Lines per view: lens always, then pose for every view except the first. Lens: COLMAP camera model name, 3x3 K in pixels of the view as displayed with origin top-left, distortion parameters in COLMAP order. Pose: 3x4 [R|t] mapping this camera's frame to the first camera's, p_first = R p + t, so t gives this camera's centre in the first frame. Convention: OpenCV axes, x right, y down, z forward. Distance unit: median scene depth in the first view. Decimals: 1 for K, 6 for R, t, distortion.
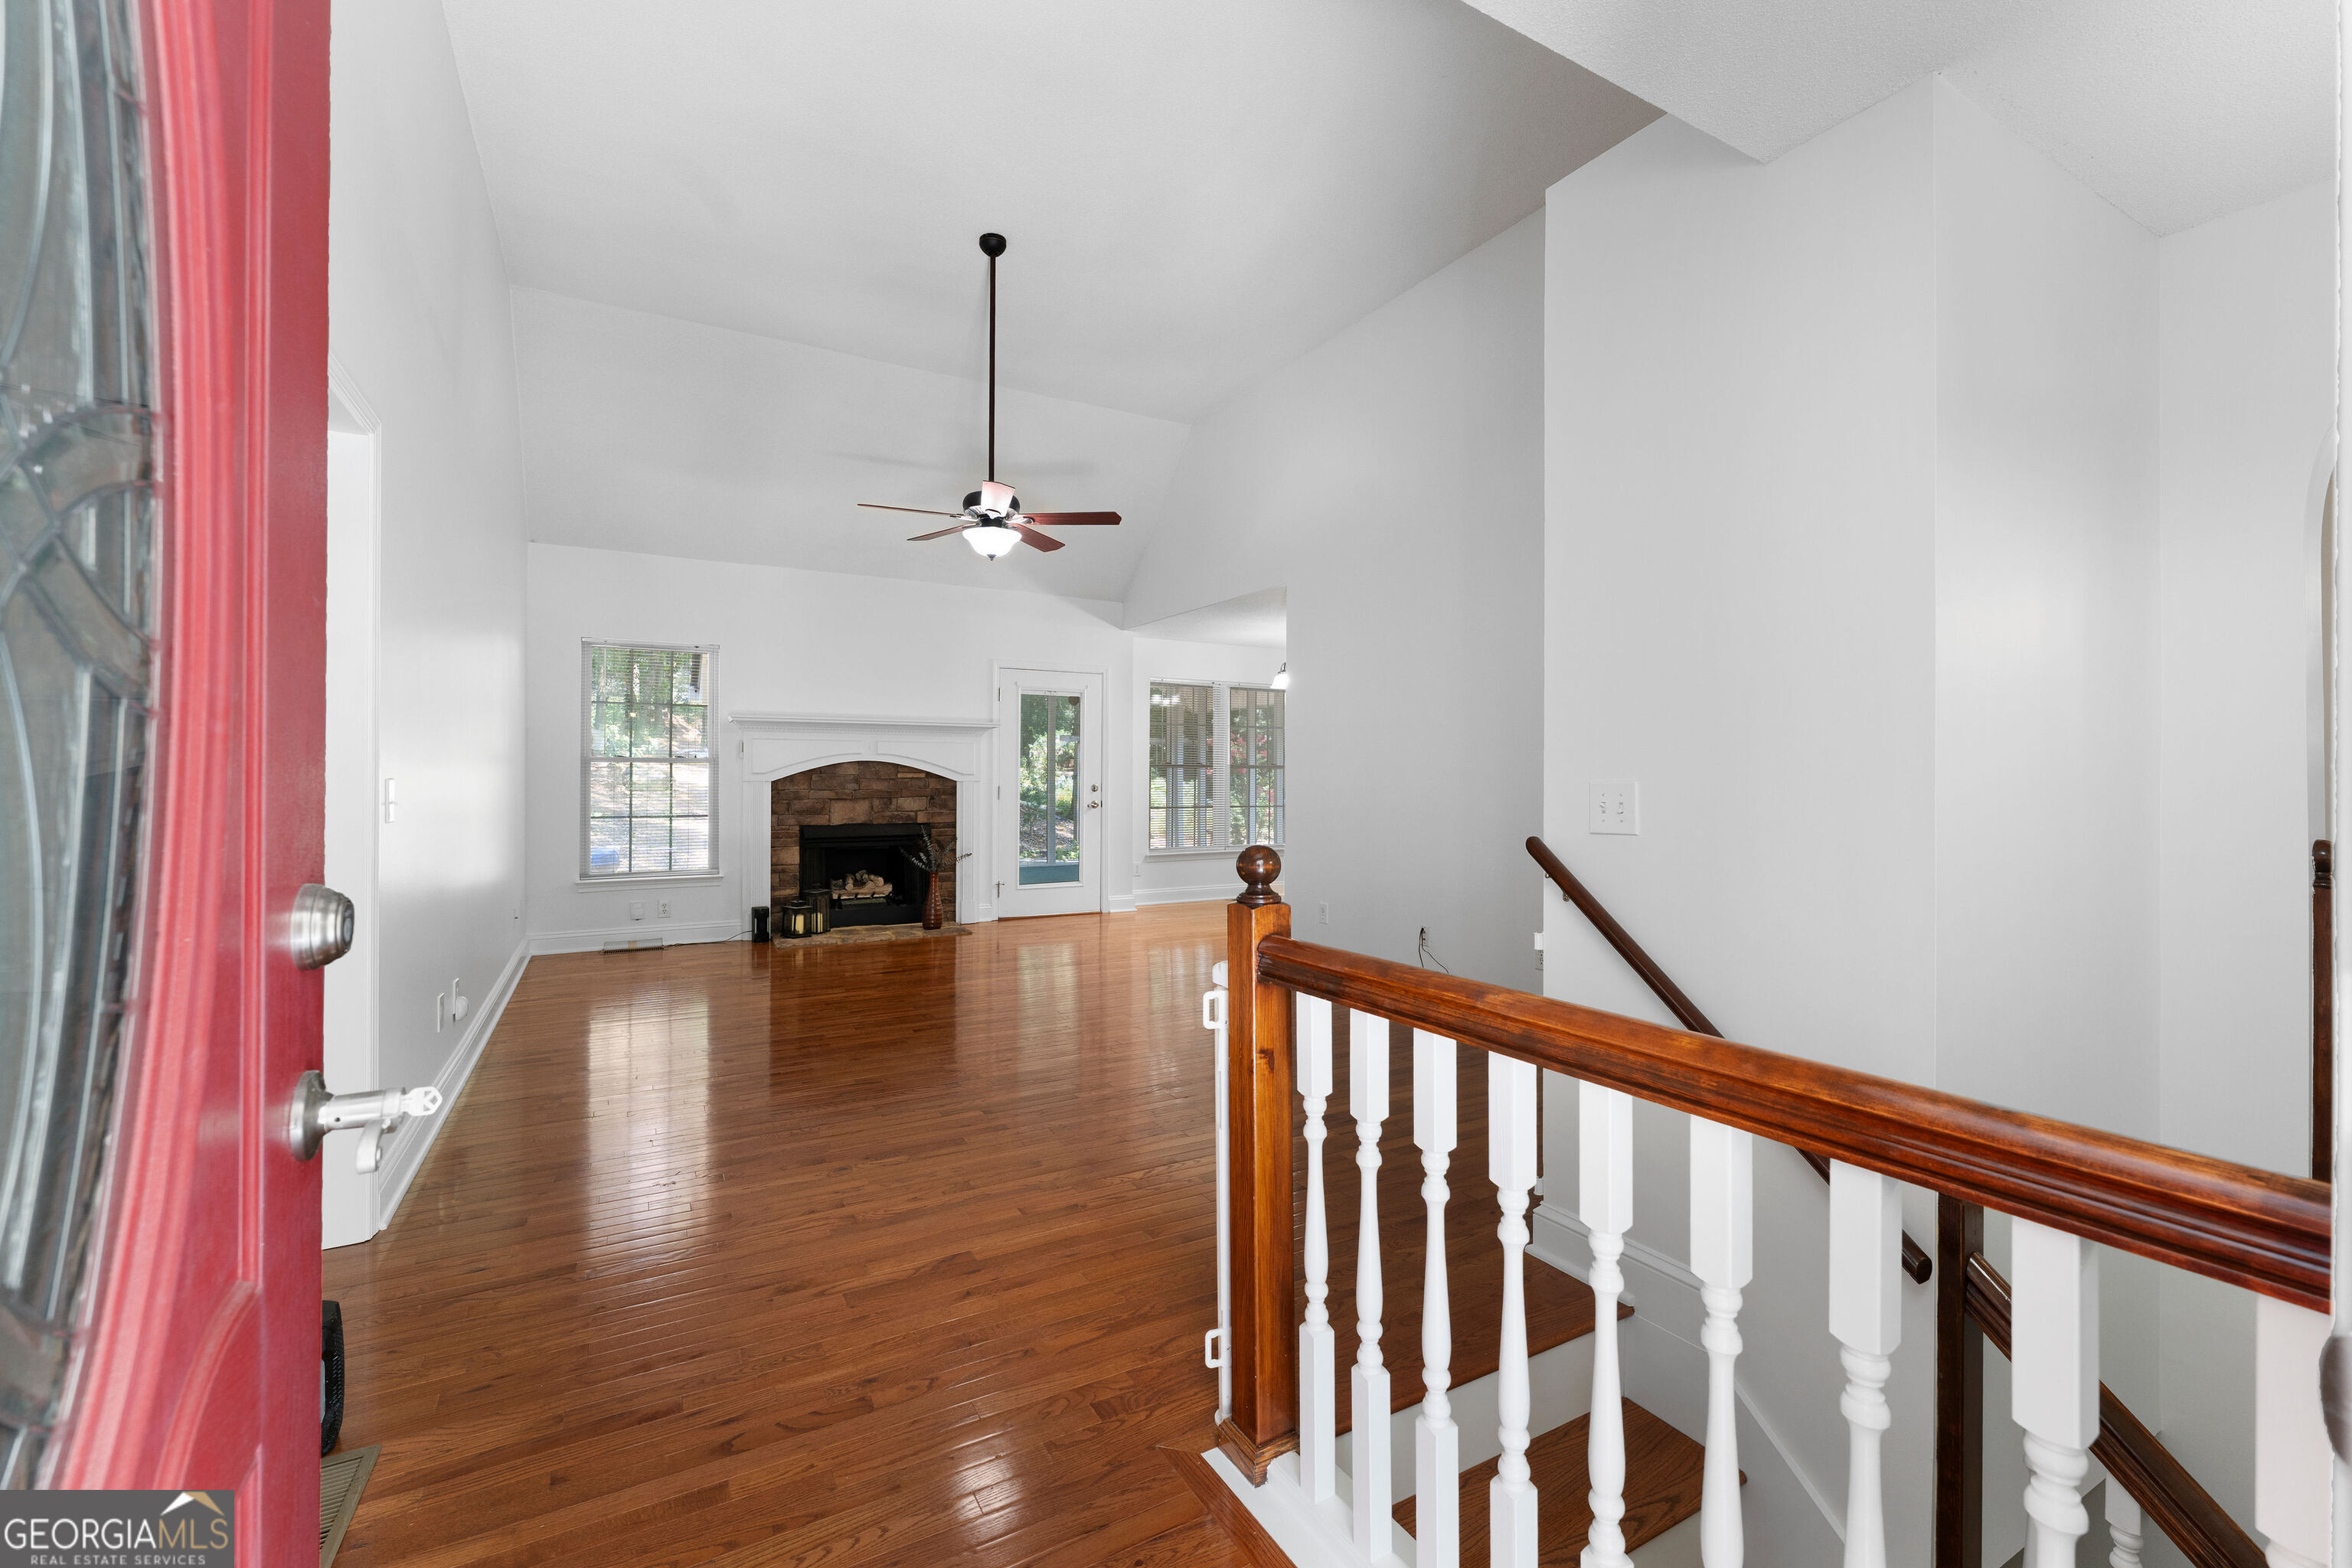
lens RADIAL K [[949.0, 0, 1160.6], [0, 949.0, 779.0], [0, 0, 1]] dist [-0.007938, 0.000183]
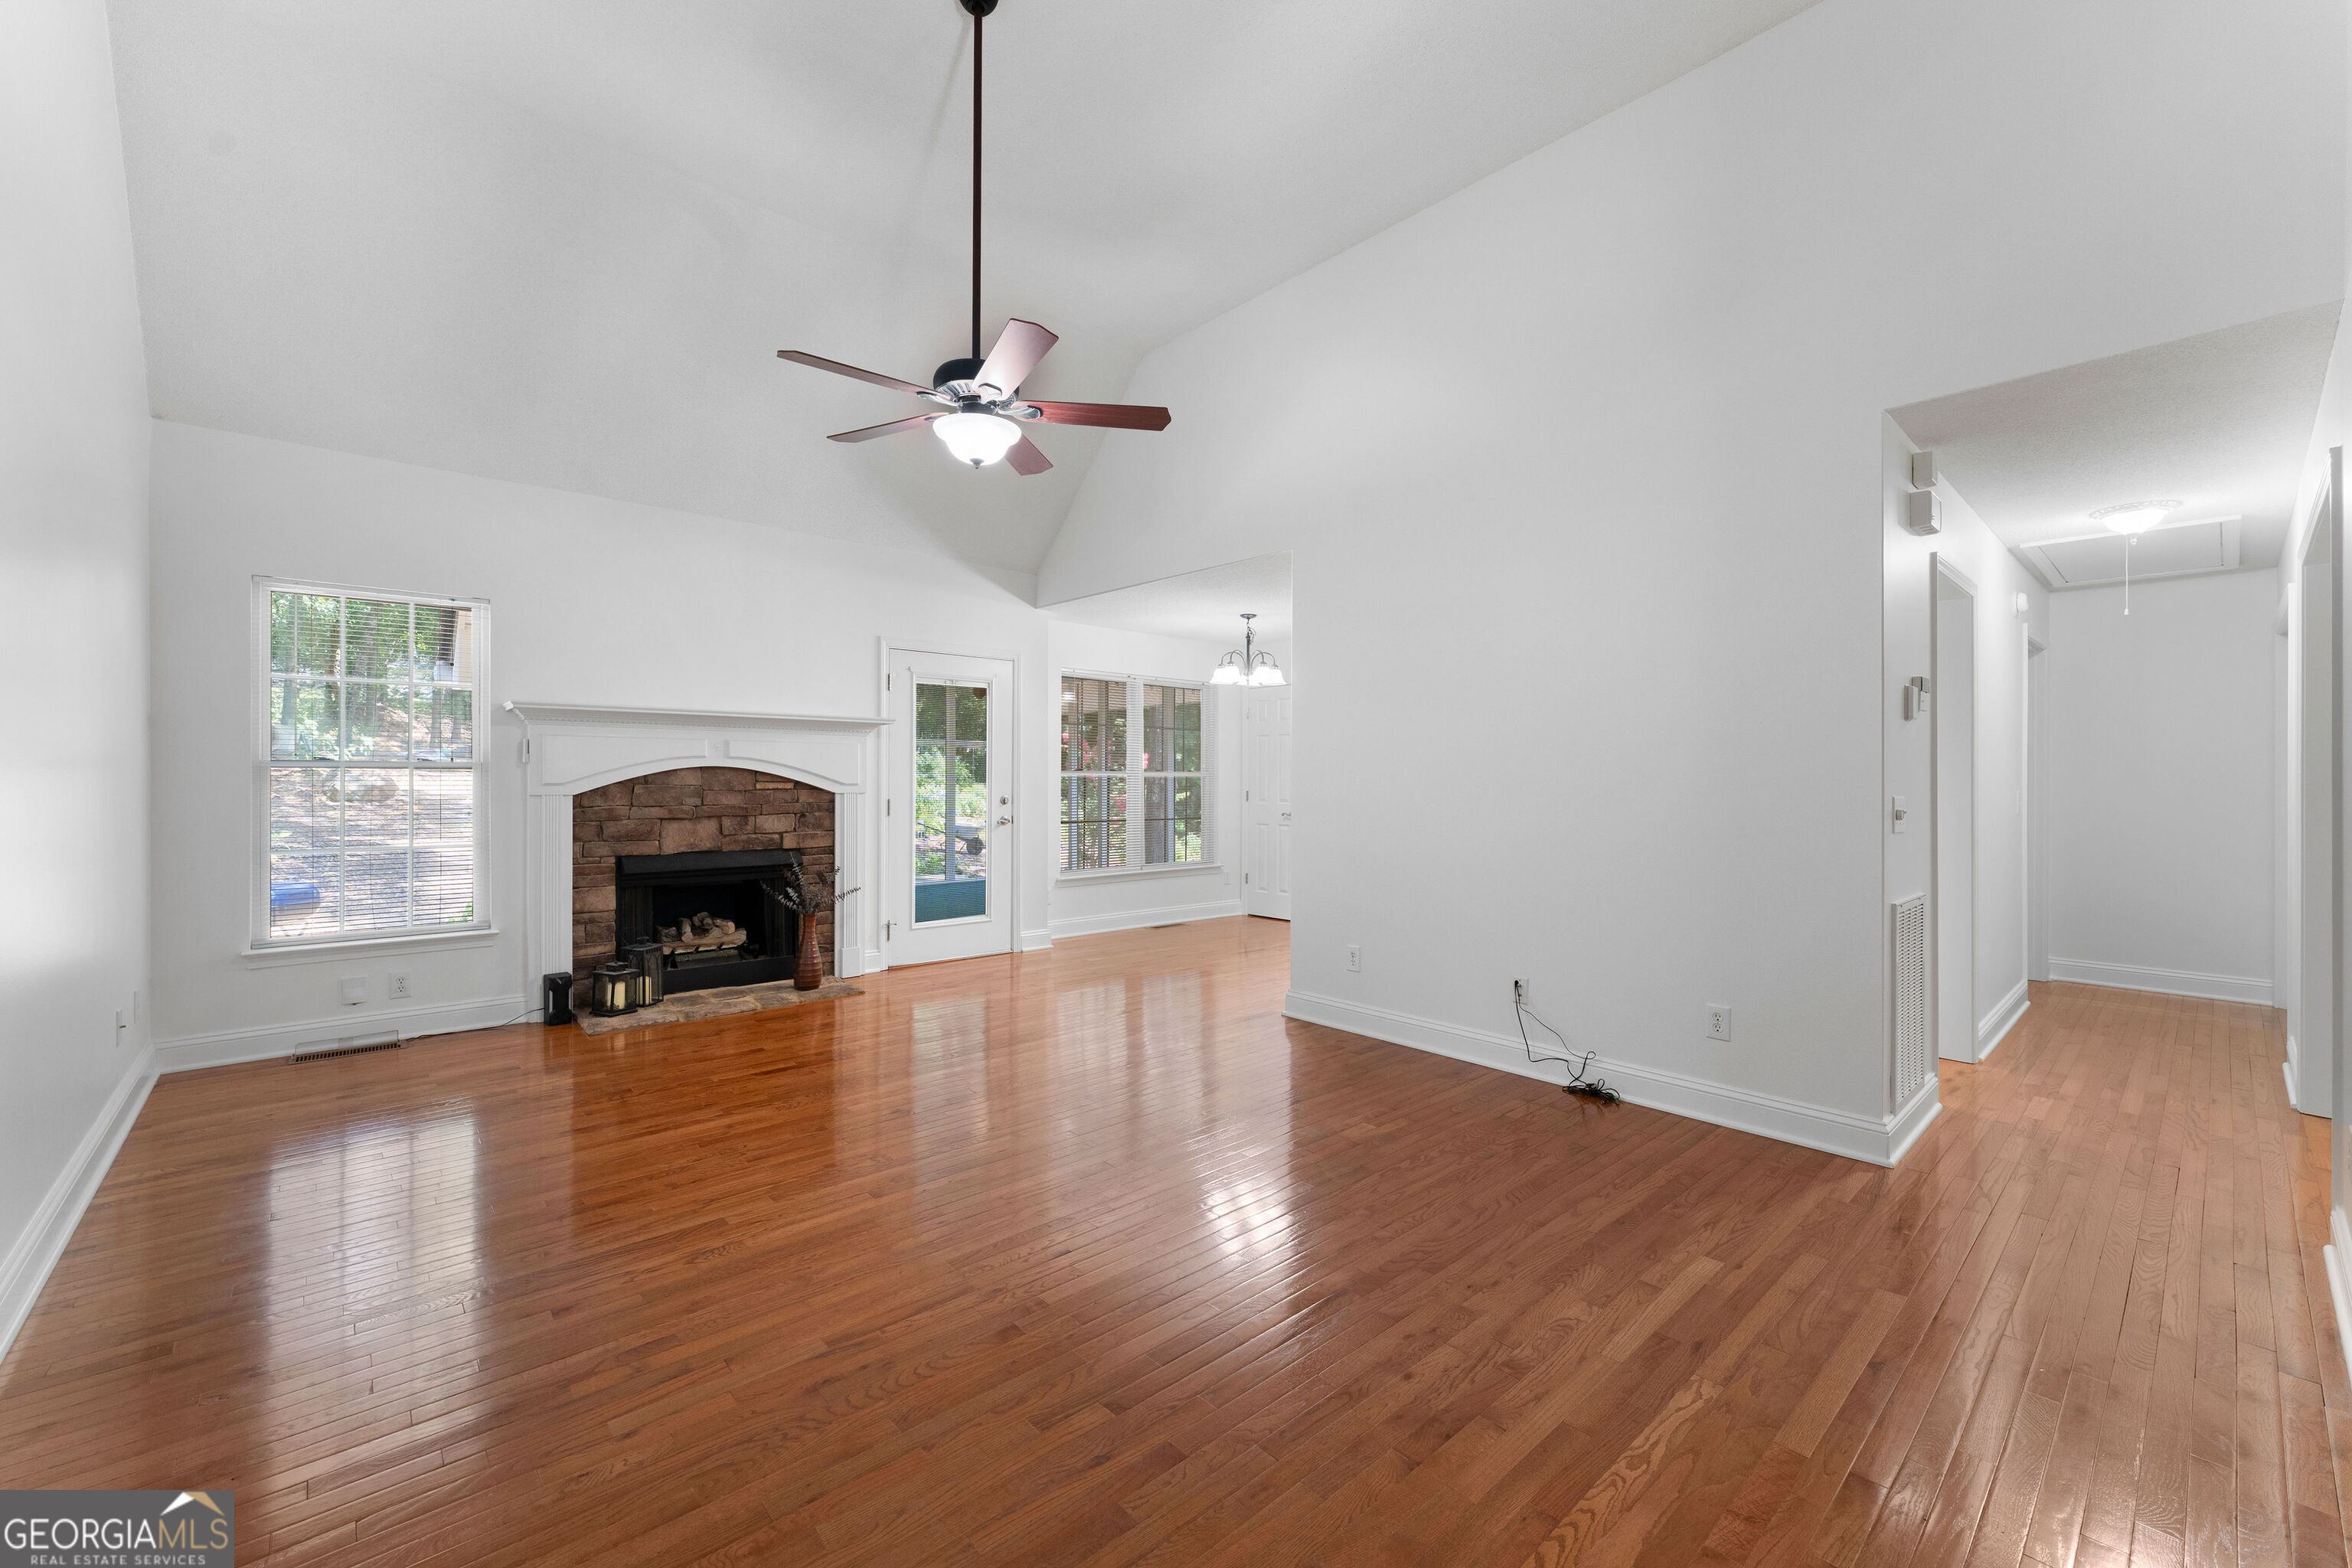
lens RADIAL K [[949.0, 0, 1189.6], [0, 949.0, 791.8], [0, 0, 1]] dist [-0.007938, 0.000183]
pose [[0.974412, -0.002036, 0.224761, -0.114959], [0.000480, 0.999976, 0.006979, -0.004369], [-0.224769, -0.006693, 0.974389, 0.198542]]
